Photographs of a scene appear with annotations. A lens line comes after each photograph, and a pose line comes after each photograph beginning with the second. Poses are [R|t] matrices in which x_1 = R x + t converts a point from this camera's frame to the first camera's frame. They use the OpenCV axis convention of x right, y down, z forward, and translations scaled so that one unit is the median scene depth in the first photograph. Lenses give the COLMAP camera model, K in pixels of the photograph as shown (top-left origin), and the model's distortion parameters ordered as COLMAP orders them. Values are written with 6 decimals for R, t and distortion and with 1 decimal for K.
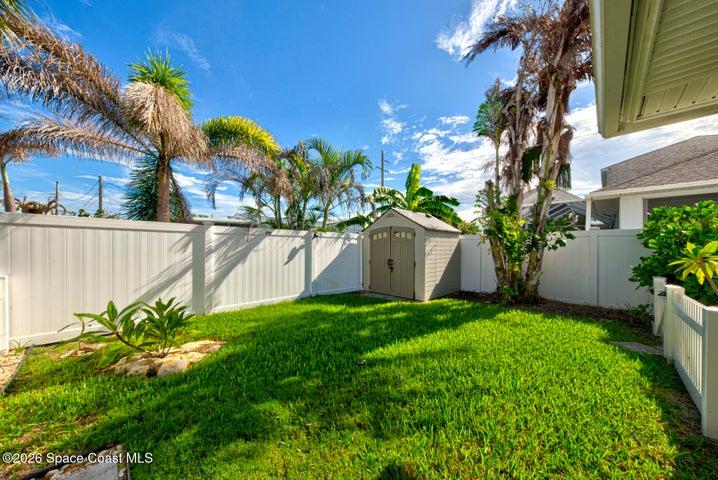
lens RADIAL K [[247.6, 0, 354.6], [0, 247.6, 245.2], [0, 0, 1]] dist [0.023664, -0.000973]
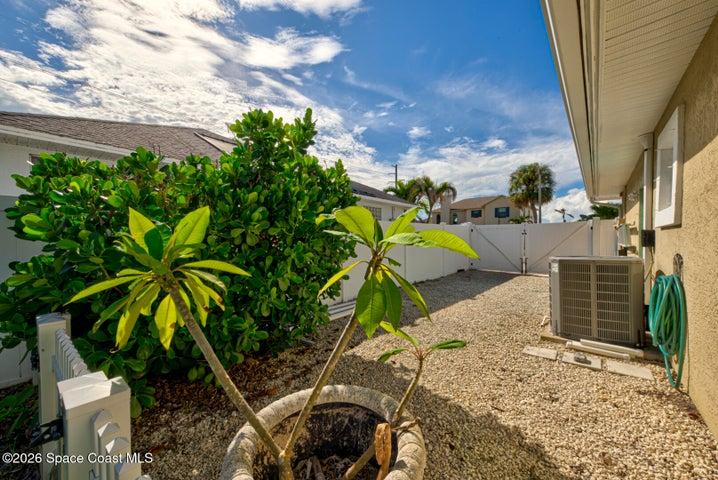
lens RADIAL K [[269.9, 0, 362.7], [0, 269.9, 244.8], [0, 0, 1]] dist [0.017586, -0.000402]
pose [[-0.120973, -0.022788, 0.992394, 0.752490], [0.010460, 0.999652, 0.024230, 0.016626], [-0.992601, 0.013312, -0.120693, 0.608201]]
